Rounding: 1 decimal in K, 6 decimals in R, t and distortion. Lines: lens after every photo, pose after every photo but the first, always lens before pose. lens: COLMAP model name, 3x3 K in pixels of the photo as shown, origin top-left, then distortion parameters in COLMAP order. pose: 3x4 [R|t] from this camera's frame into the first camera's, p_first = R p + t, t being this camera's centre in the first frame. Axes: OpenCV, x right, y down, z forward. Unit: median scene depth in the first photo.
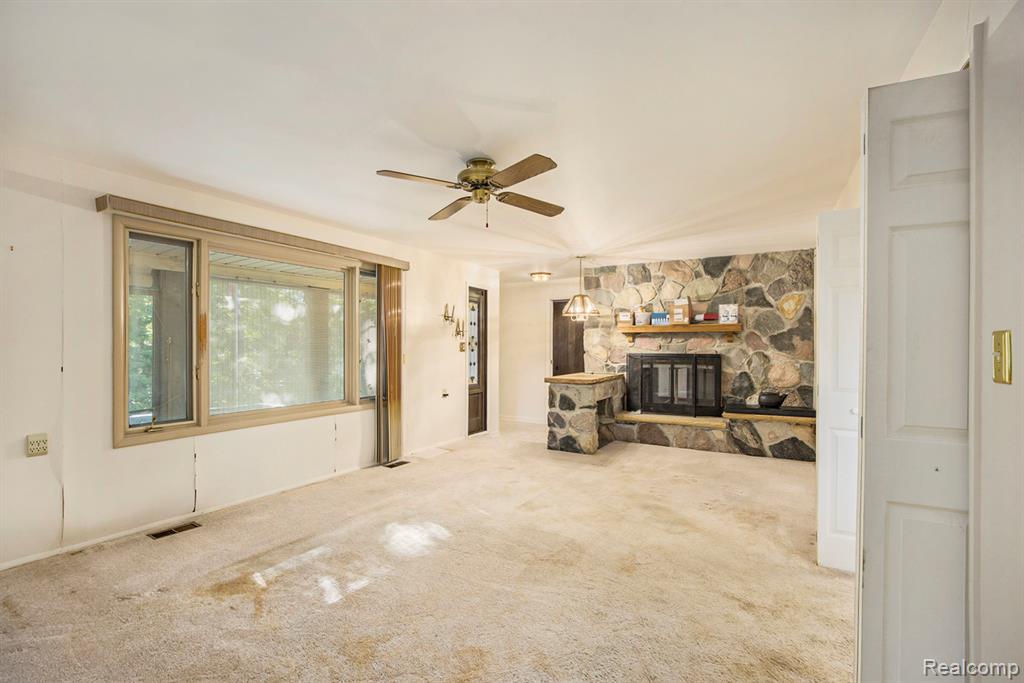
lens RADIAL K [[464.2, 0, 506.5], [0, 464.2, 342.1], [0, 0, 1]] dist [-0.065712, 0.008305]
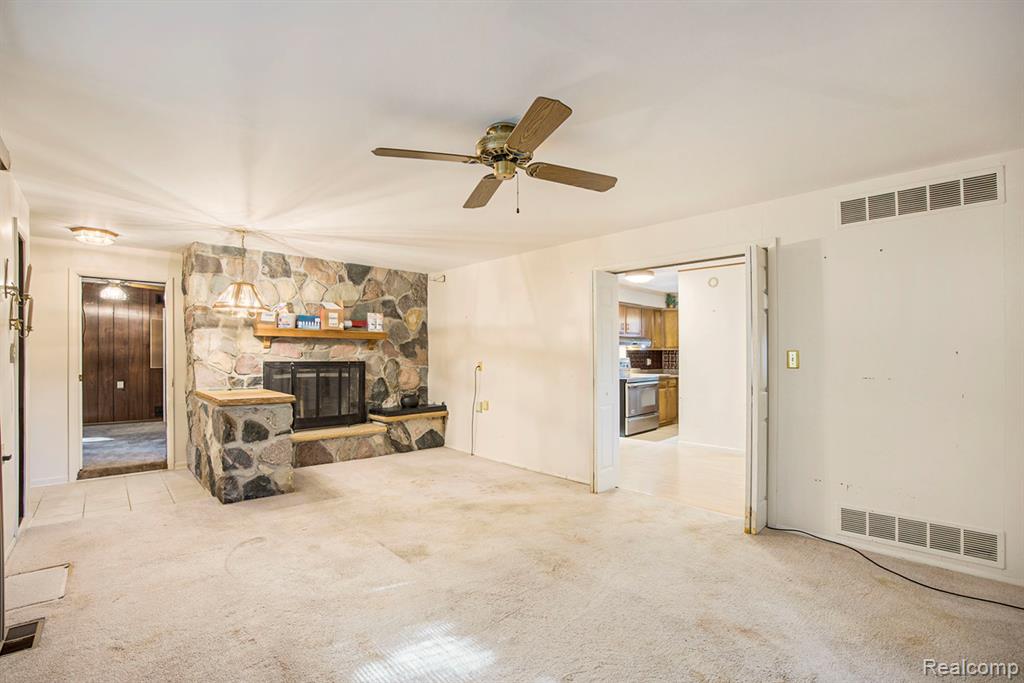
lens RADIAL K [[476.9, 0, 512.4], [0, 476.9, 351.2], [0, 0, 1]] dist [-0.069436, 0.000136]
pose [[0.225797, 0.006897, 0.974150, -0.490523], [-0.013607, 0.999900, -0.003925, 0.003544], [-0.974079, -0.012369, 0.225868, 0.450349]]
